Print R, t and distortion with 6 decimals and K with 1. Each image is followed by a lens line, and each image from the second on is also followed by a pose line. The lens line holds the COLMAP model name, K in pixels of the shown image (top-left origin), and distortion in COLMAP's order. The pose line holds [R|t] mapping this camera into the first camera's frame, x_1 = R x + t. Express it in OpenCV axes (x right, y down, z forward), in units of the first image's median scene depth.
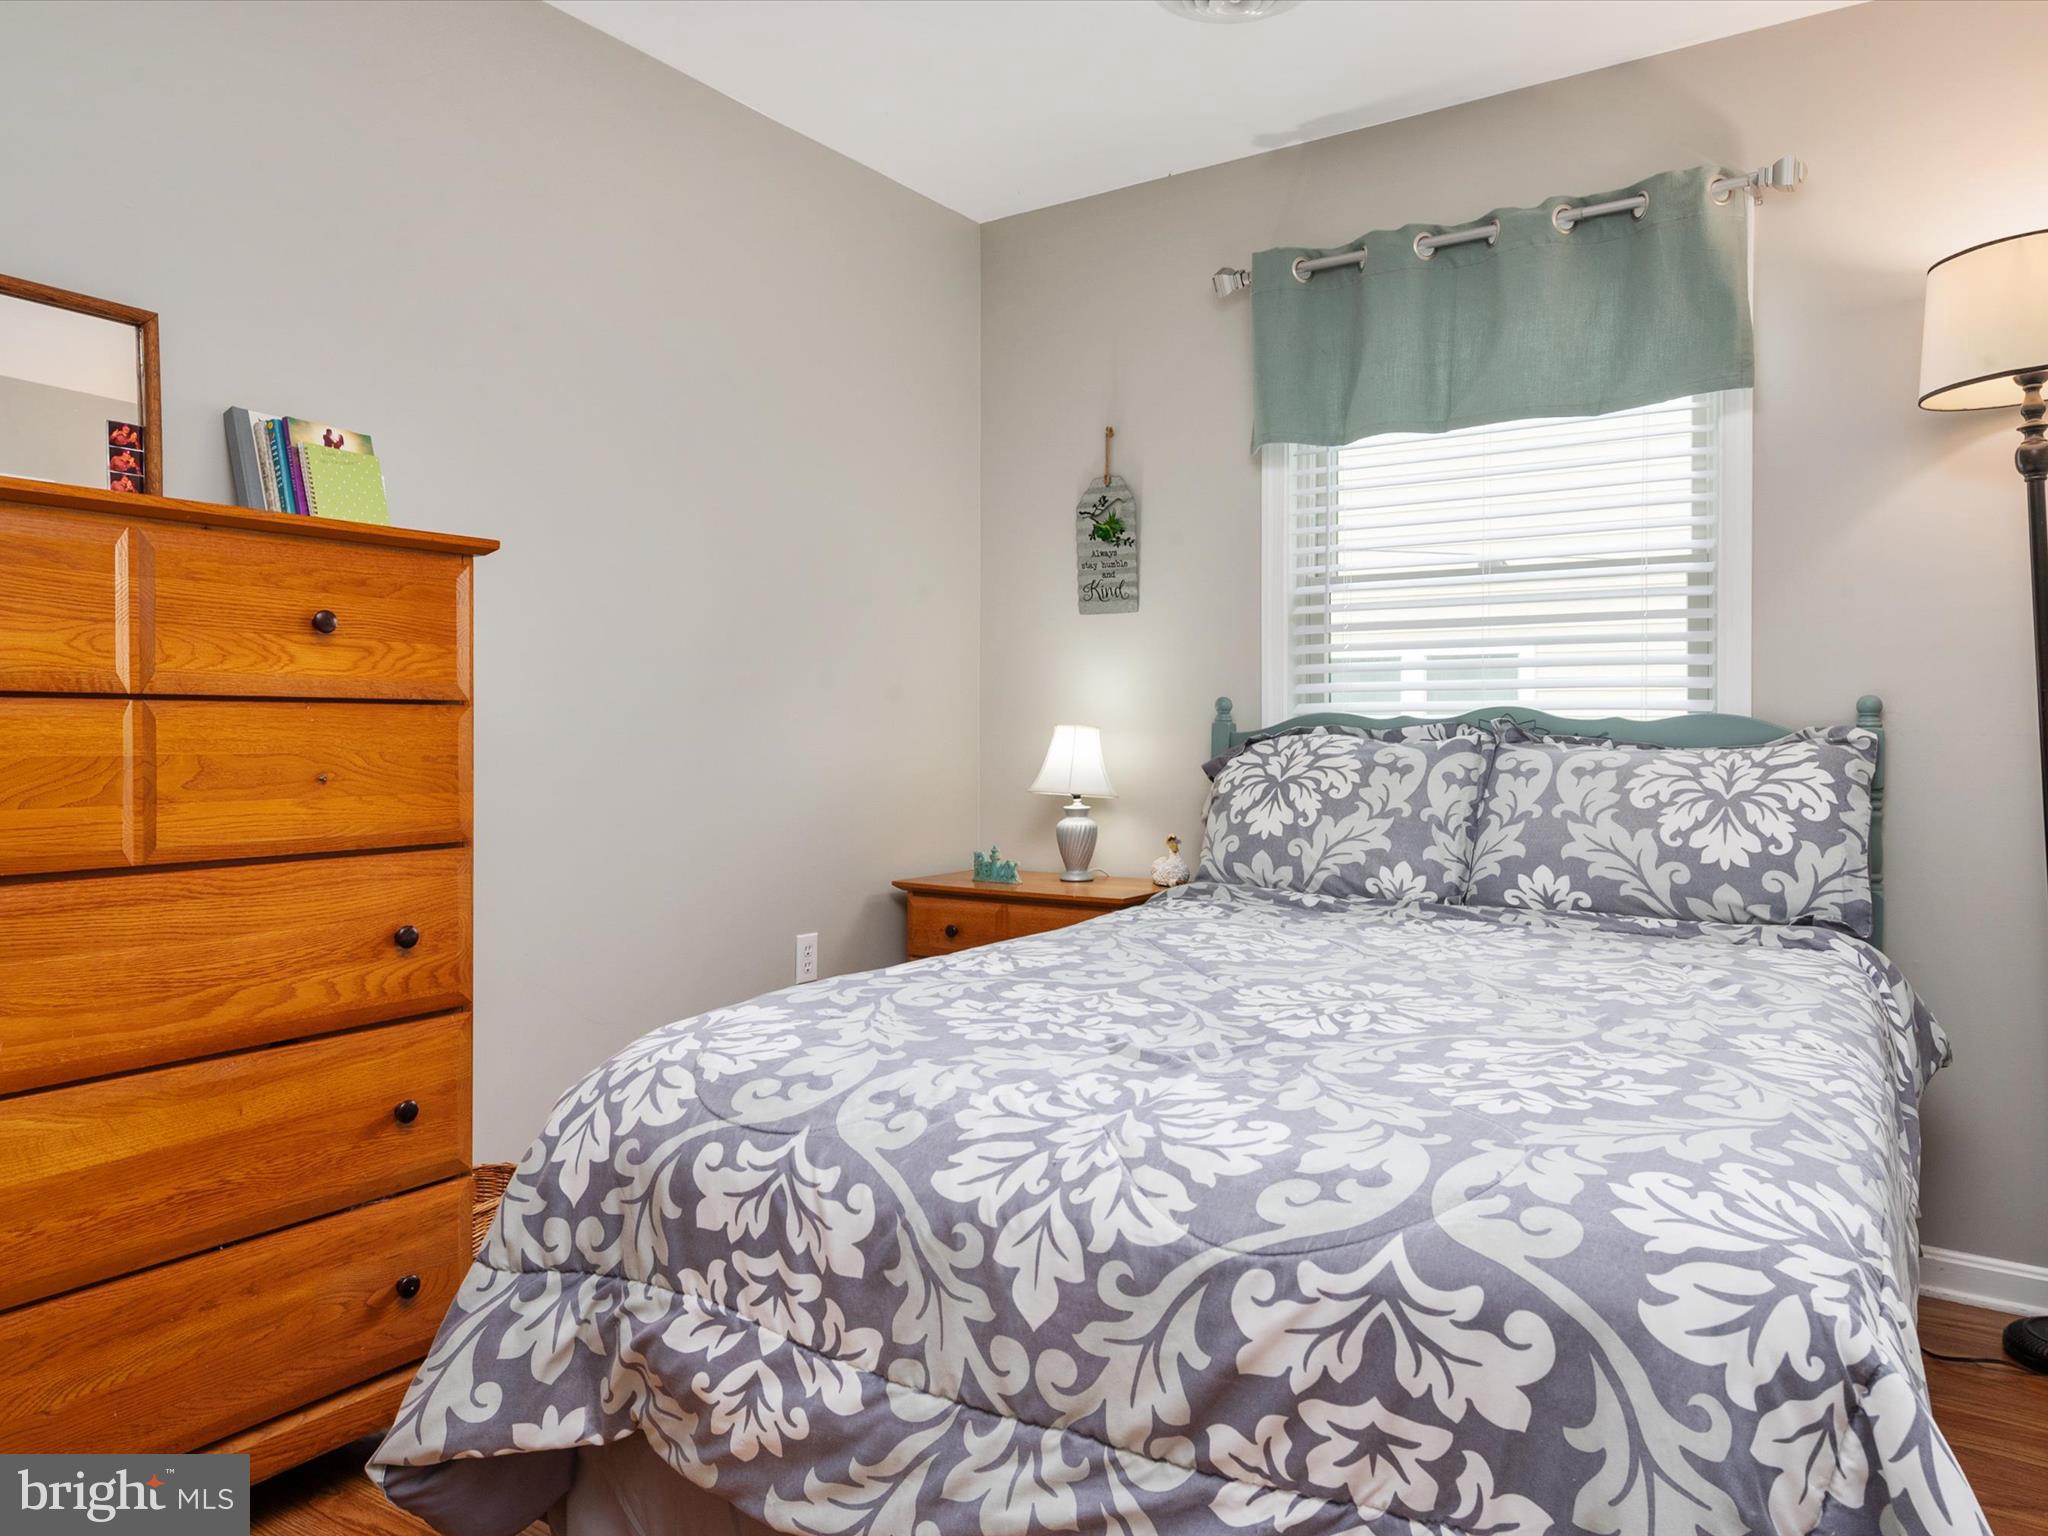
lens RADIAL K [[1364.9, 0, 1055.1], [0, 1364.9, 721.4], [0, 0, 1]] dist [0.019144, -0.007050]
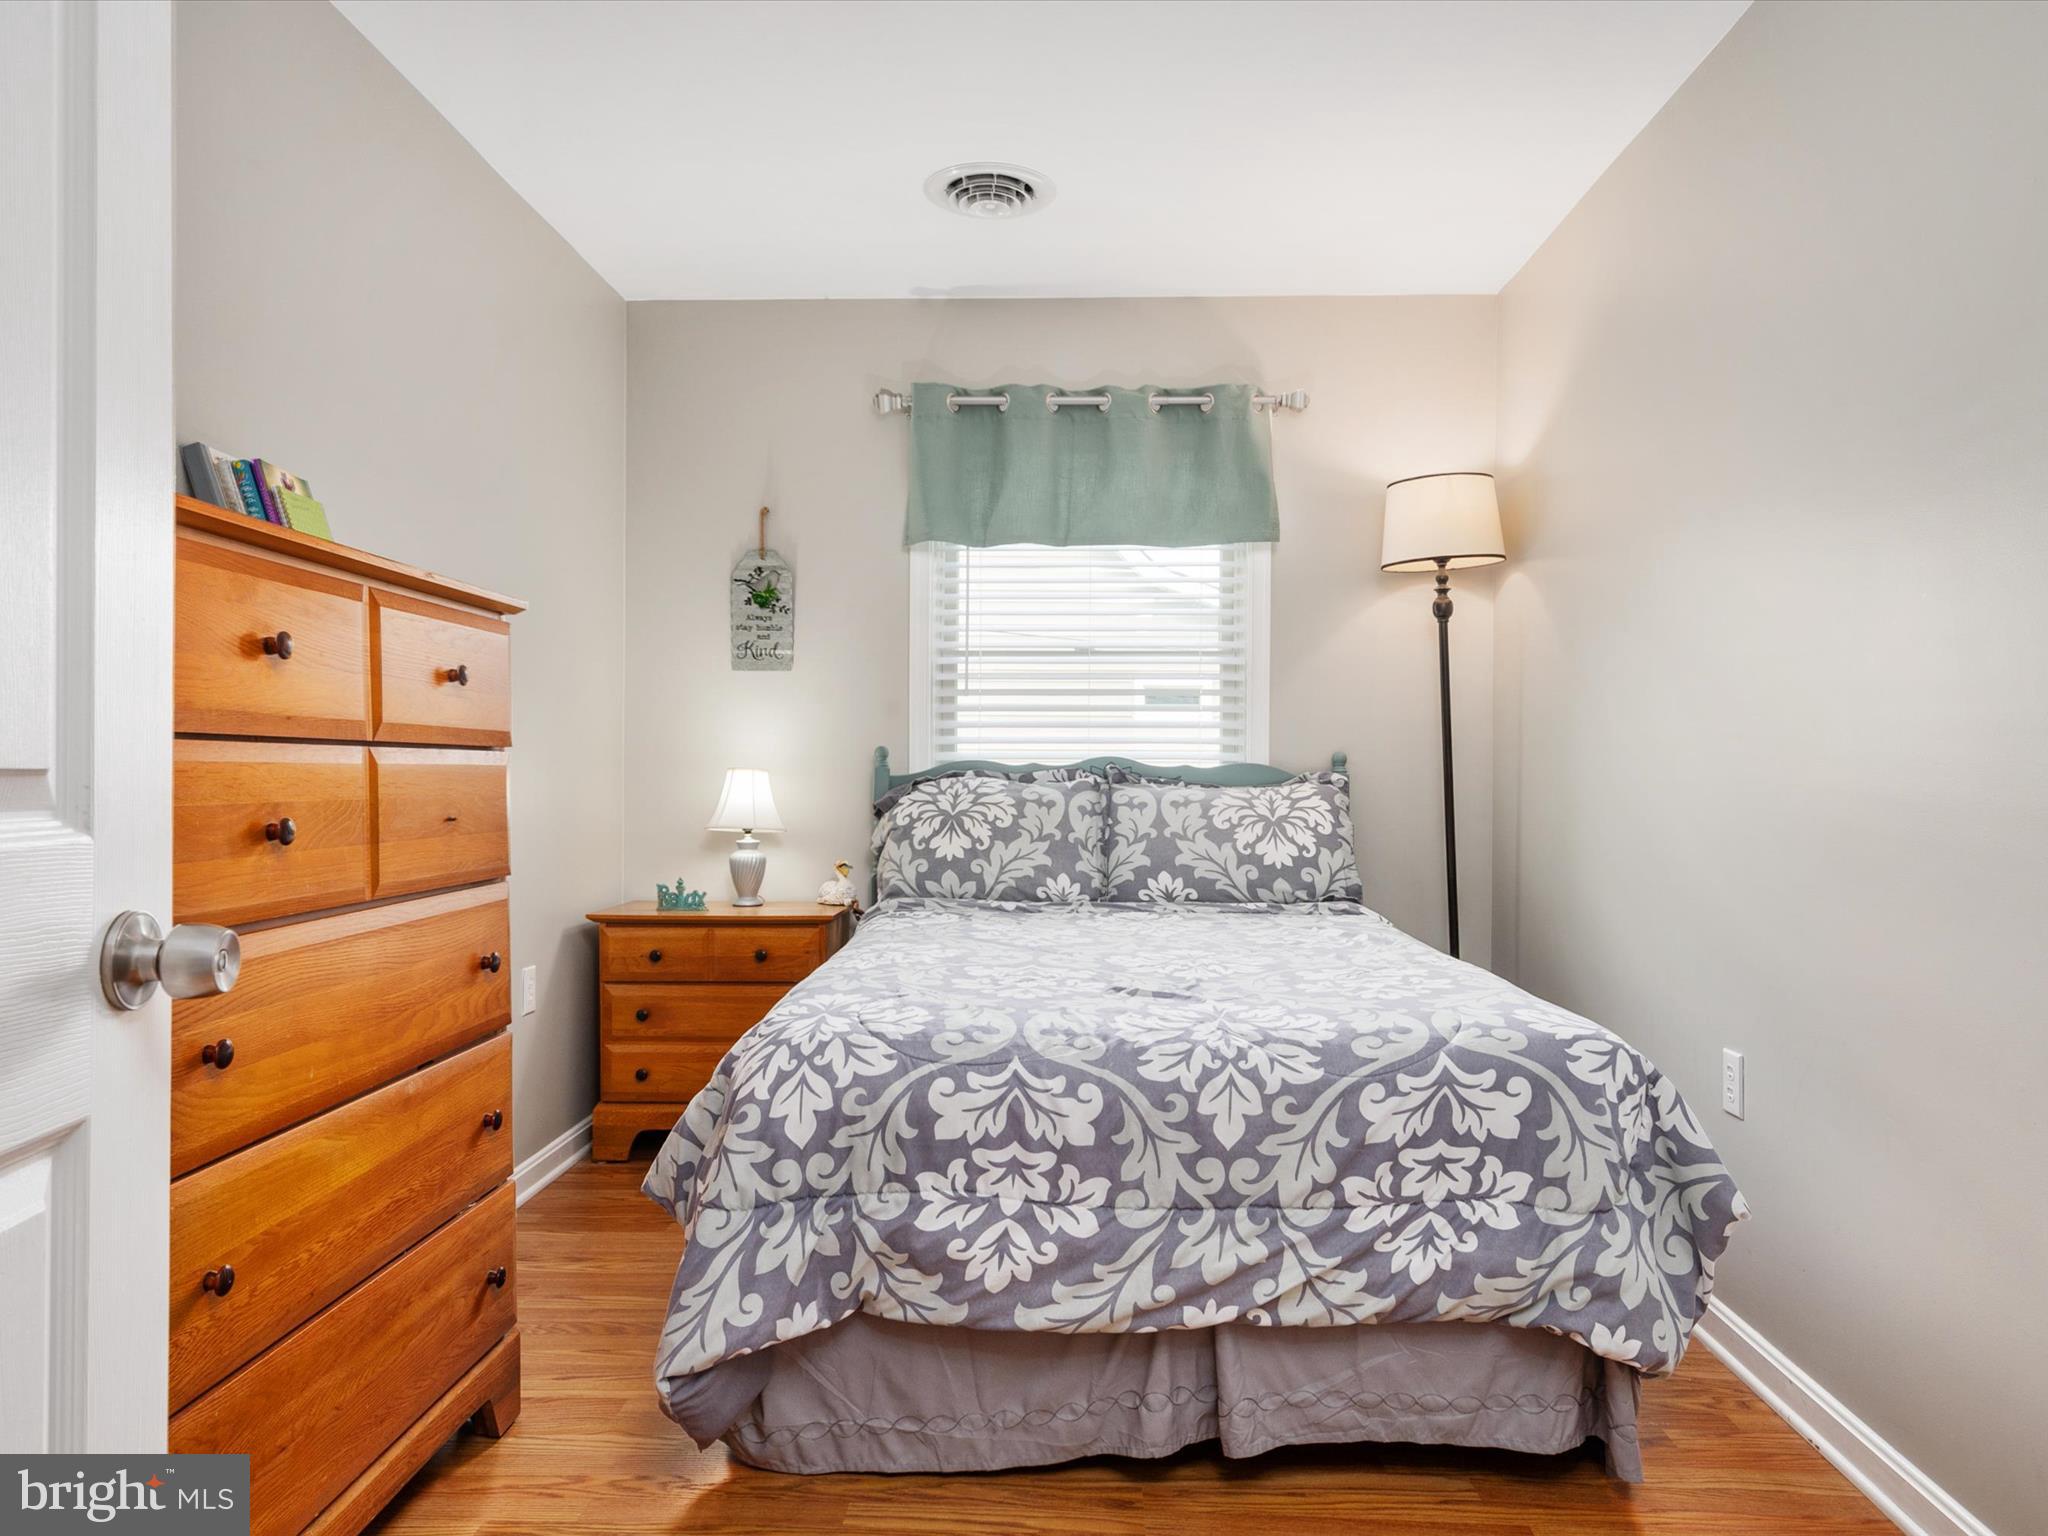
lens RADIAL K [[1364.9, 0, 1009.1], [0, 1364.9, 774.2], [0, 0, 1]] dist [0.019144, -0.007050]
pose [[0.856205, 0.001172, 0.516635, -0.567122], [-0.005643, 0.999959, 0.007083, -0.003077], [-0.516605, -0.008980, 0.856177, -0.125672]]
